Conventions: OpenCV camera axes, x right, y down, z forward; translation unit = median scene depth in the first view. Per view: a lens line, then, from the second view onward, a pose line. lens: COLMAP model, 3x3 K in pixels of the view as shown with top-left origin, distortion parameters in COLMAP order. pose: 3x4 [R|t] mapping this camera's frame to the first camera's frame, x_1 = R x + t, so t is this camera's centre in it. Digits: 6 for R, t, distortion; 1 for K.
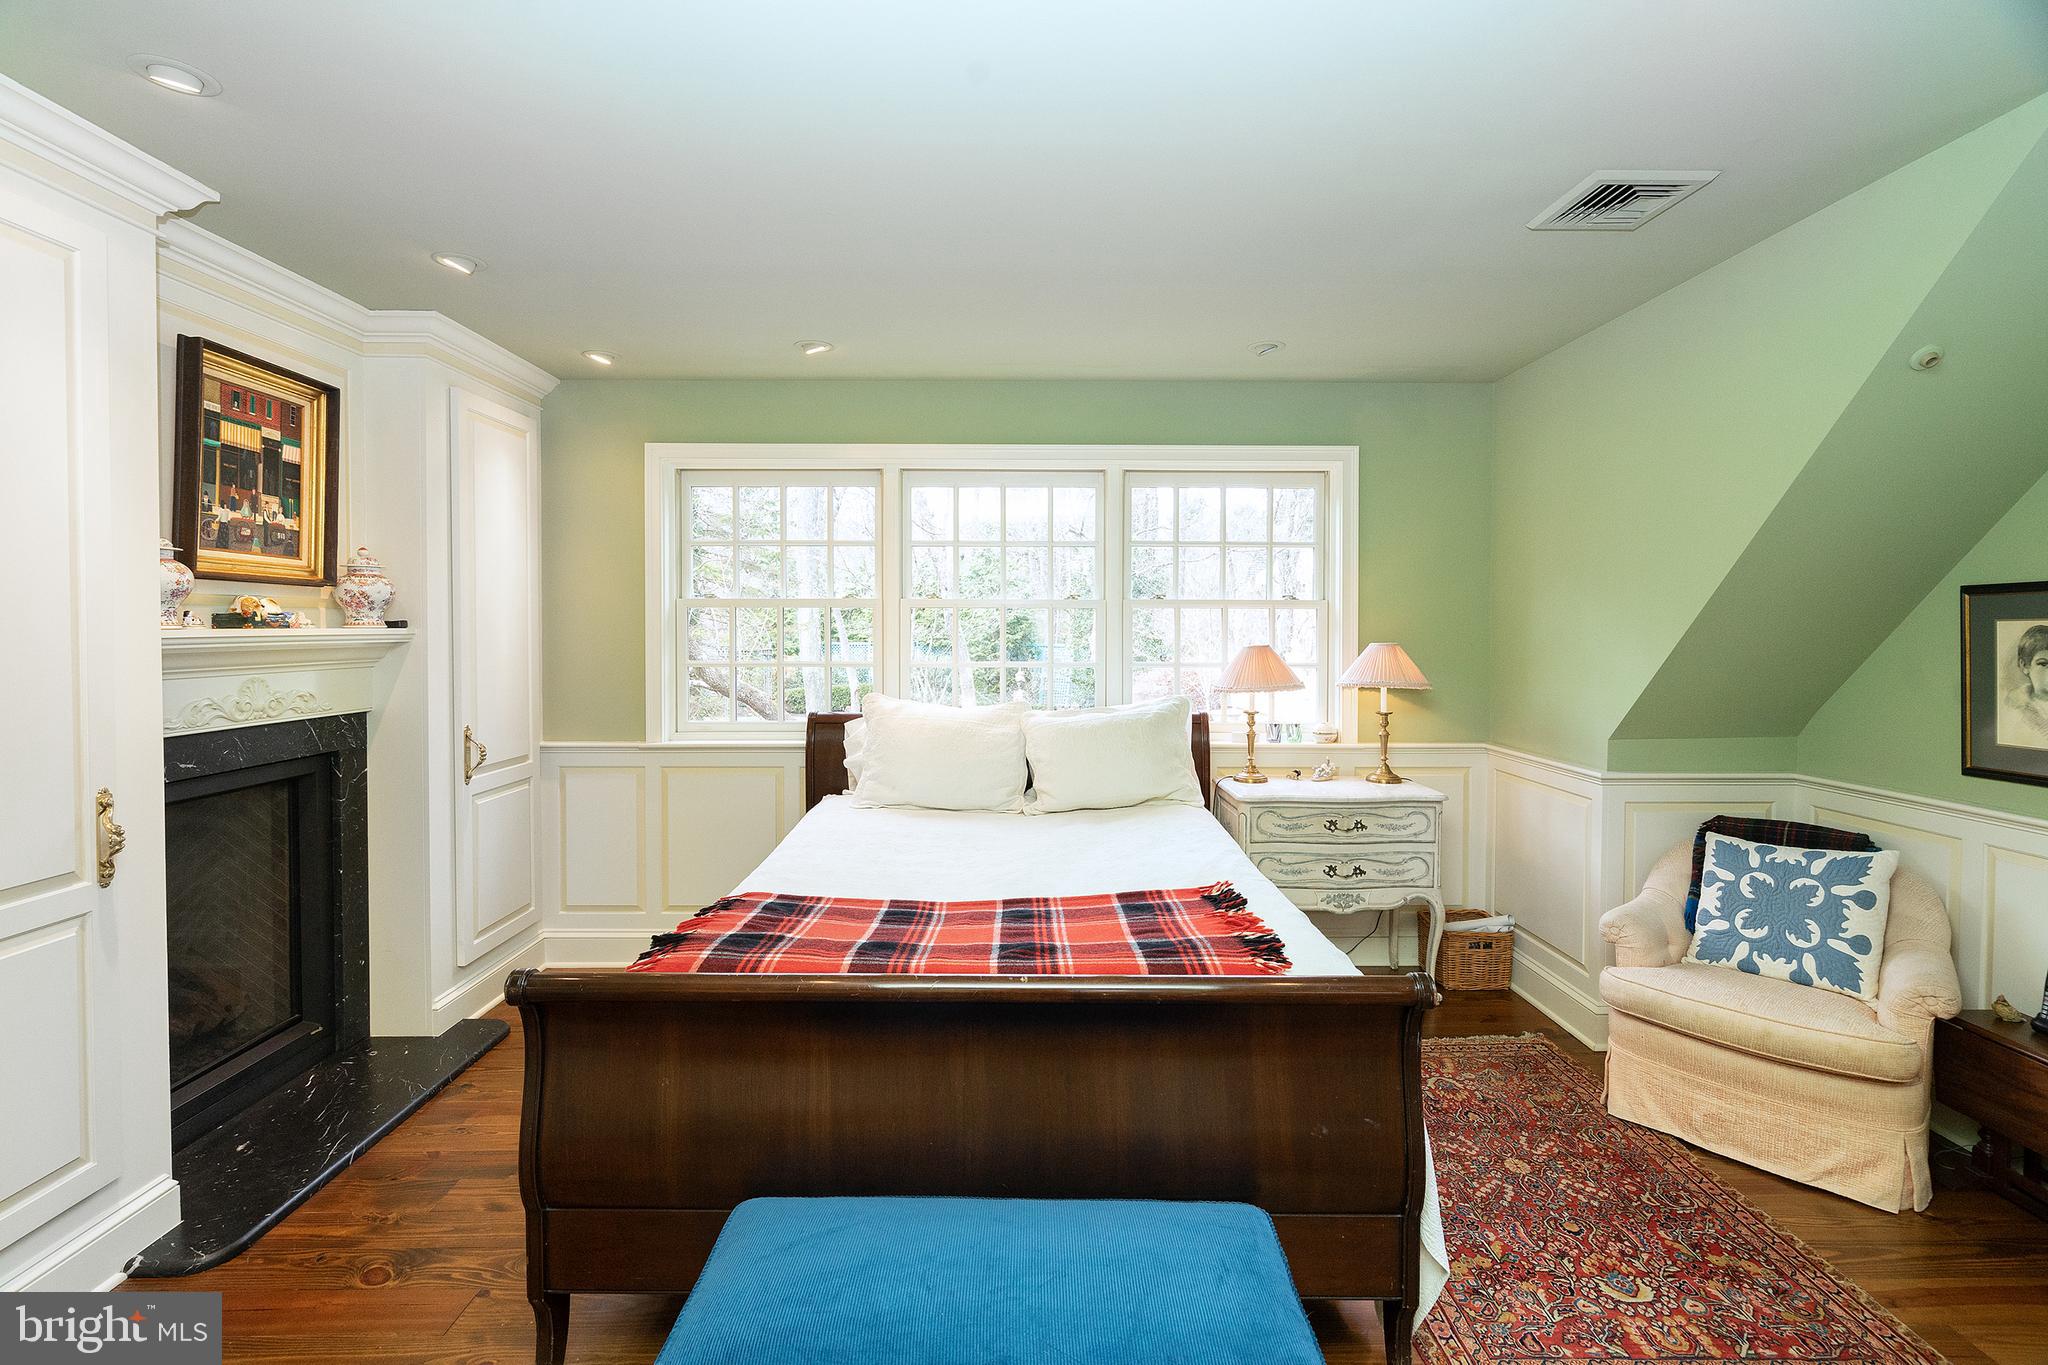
lens RADIAL K [[934.6, 0, 1022.5], [0, 934.6, 644.9], [0, 0, 1]] dist [-0.002668, -0.000554]
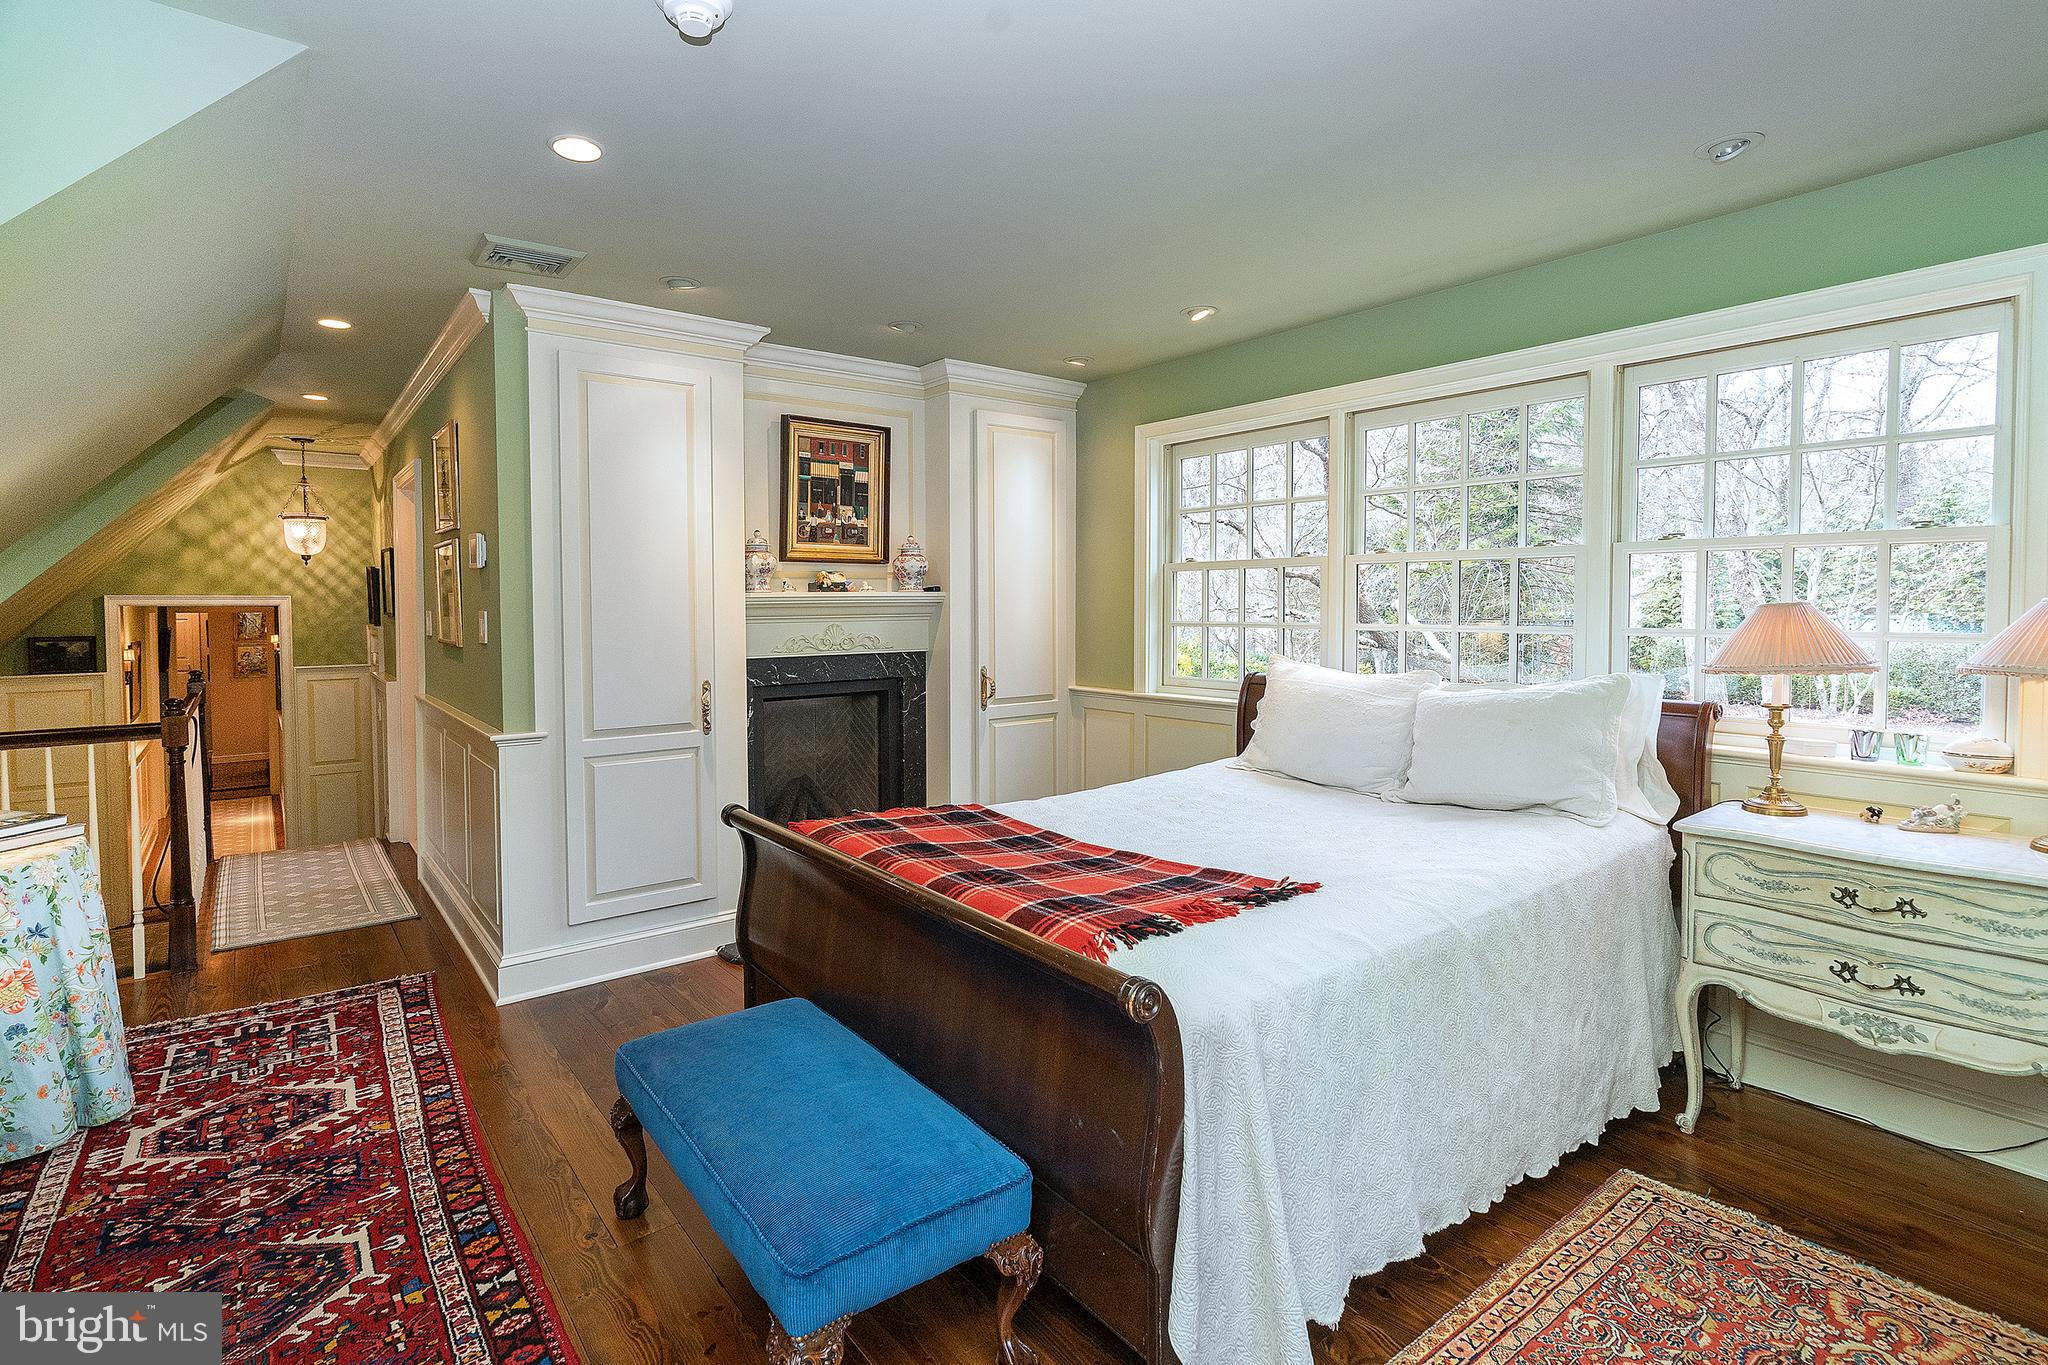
lens RADIAL K [[982.8, 0, 1023.0], [0, 982.8, 631.8], [0, 0, 1]] dist [0.000377, -0.000020]
pose [[0.608931, 0.017568, -0.793028, 0.607966], [-0.007191, 0.999836, 0.016628, 0.017039], [0.793190, -0.004423, 0.608958, 0.223545]]
